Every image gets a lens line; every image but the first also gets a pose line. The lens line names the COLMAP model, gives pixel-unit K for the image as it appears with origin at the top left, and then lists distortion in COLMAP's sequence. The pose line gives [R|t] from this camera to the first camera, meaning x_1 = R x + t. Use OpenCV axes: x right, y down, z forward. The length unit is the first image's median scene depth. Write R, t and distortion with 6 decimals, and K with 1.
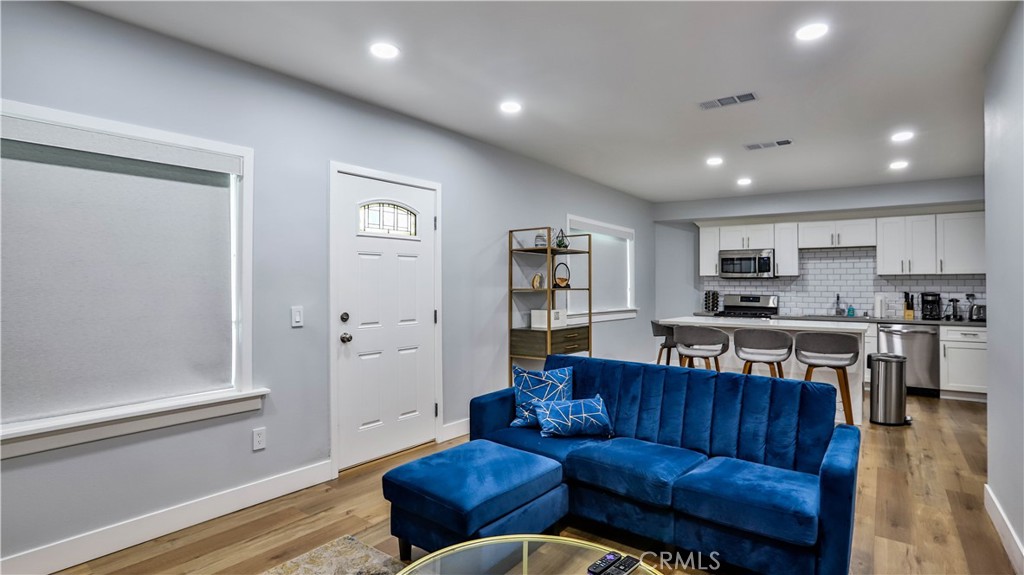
lens RADIAL K [[501.5, 0, 515.9], [0, 501.5, 283.7], [0, 0, 1]] dist [-0.067818, 0.023413]
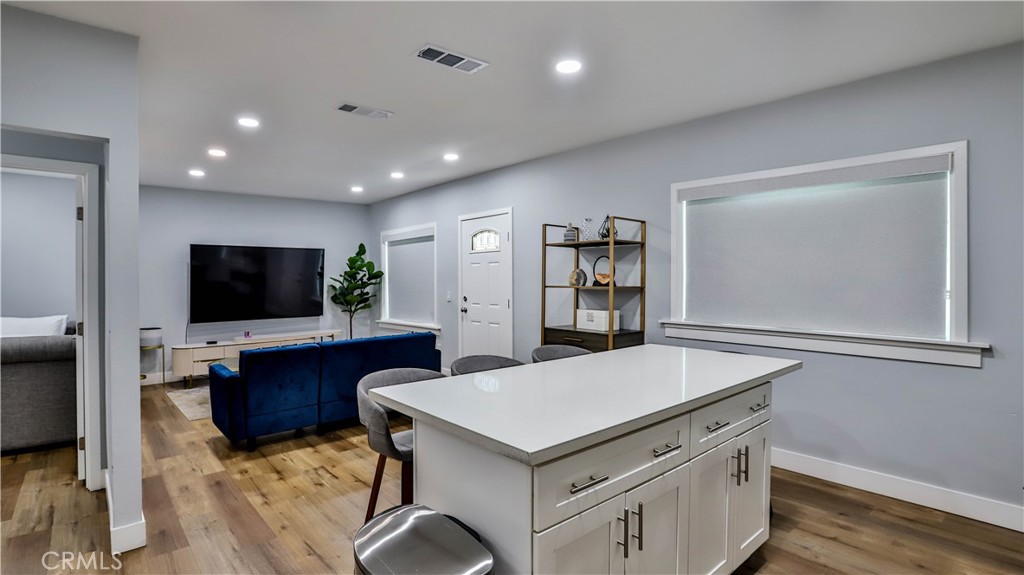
lens RADIAL K [[501.5, 0, 515.9], [0, 501.5, 283.7], [0, 0, 1]] dist [-0.067818, 0.023413]
pose [[-0.195232, 0.010321, -0.980703, 0.770969], [0.004481, 0.999944, 0.009631, -0.002690], [0.980747, -0.002514, -0.195267, 0.828930]]
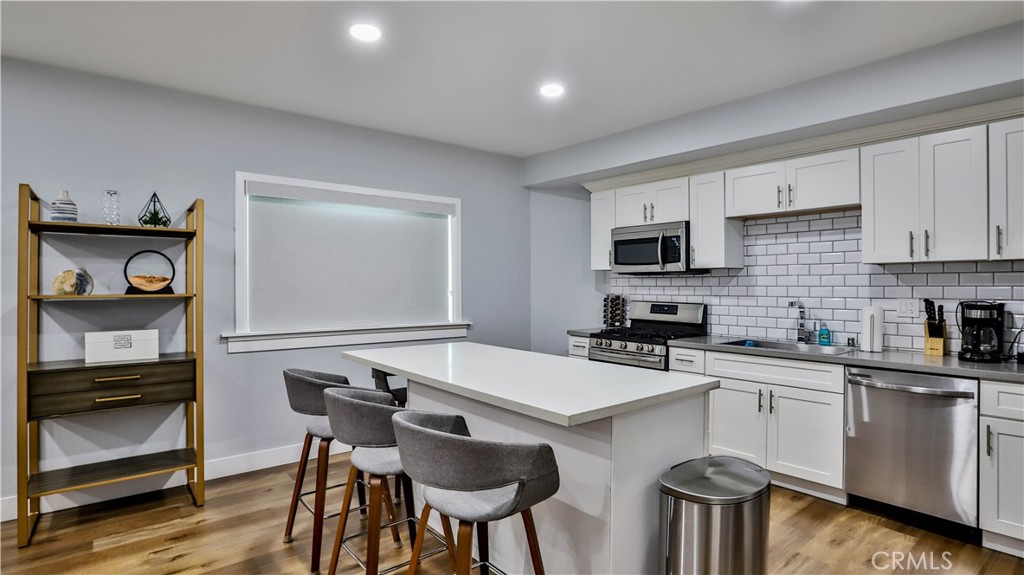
lens RADIAL K [[501.5, 0, 515.9], [0, 501.5, 283.7], [0, 0, 1]] dist [-0.067818, 0.023413]
pose [[0.971579, -0.005066, -0.236663, 0.521911], [0.005499, 0.999984, 0.001172, -0.000682], [0.236653, -0.002440, 0.971591, 0.446622]]
